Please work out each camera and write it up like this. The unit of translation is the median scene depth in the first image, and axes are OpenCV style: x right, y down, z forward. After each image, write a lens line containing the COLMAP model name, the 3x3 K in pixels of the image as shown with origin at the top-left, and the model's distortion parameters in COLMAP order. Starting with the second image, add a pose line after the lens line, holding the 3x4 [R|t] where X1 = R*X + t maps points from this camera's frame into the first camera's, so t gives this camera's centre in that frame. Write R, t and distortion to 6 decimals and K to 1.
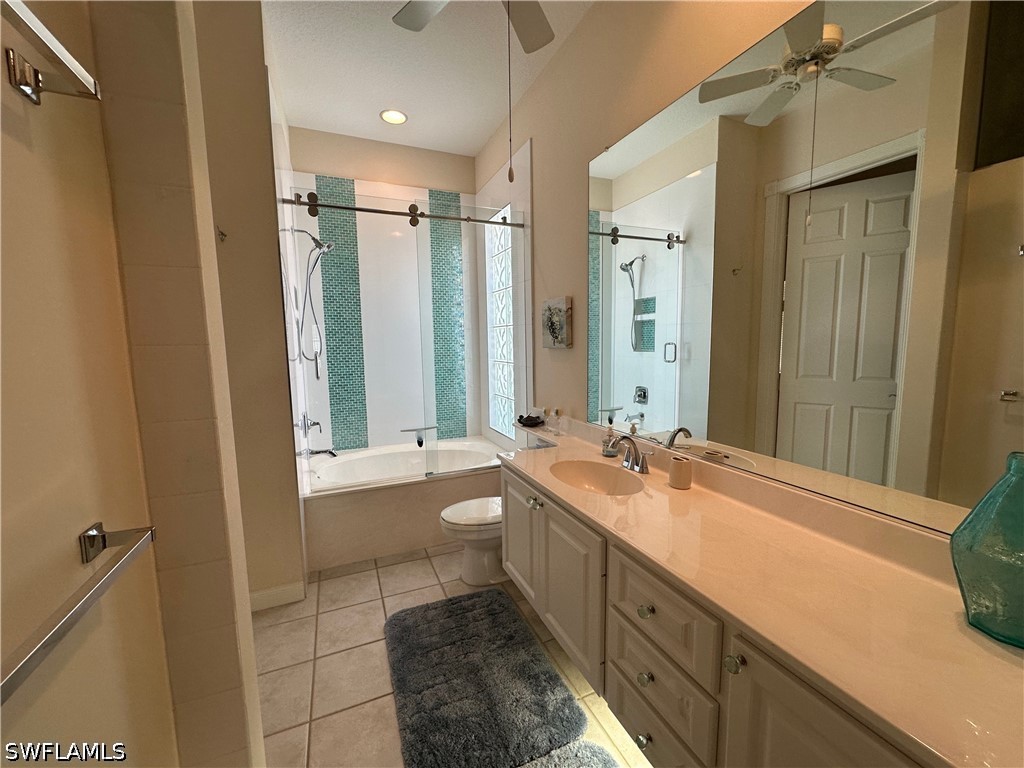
lens RADIAL K [[407.8, 0, 511.8], [0, 407.8, 384.7], [0, 0, 1]] dist [-0.001894, -0.000157]
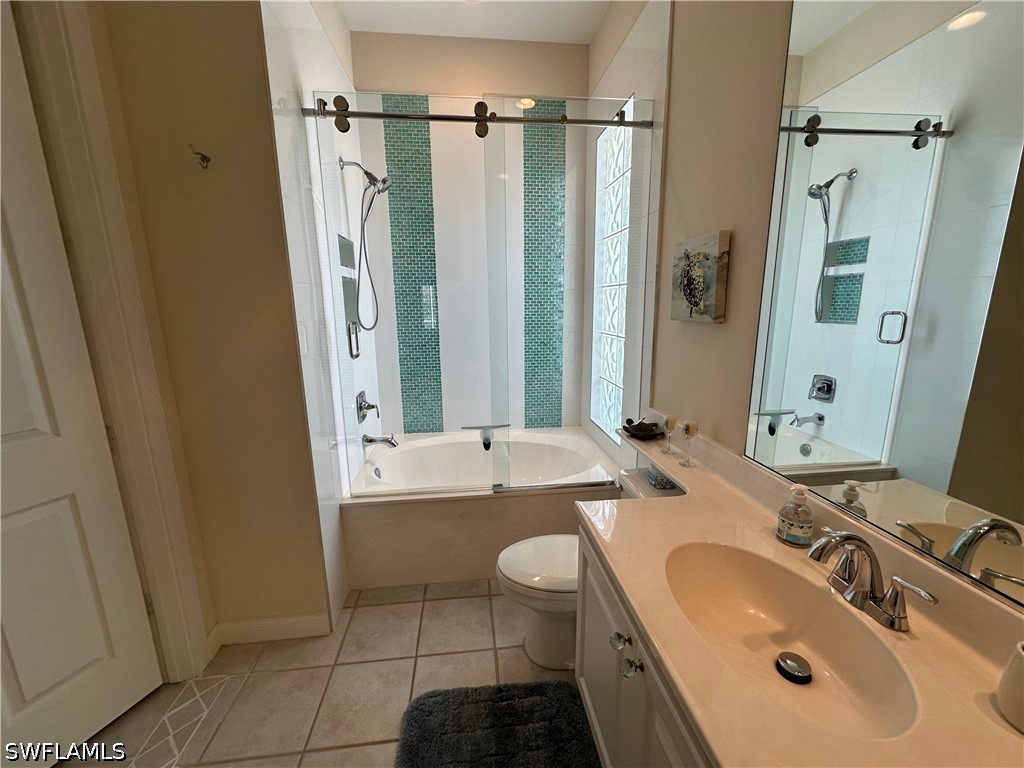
lens RADIAL K [[407.8, 0, 511.8], [0, 407.8, 384.7], [0, 0, 1]] dist [-0.001894, -0.000157]
pose [[0.956705, 0.062250, -0.284324, 0.022124], [-0.034981, 0.994372, 0.100005, -0.038031], [0.288949, -0.085730, 0.953498, 0.267107]]
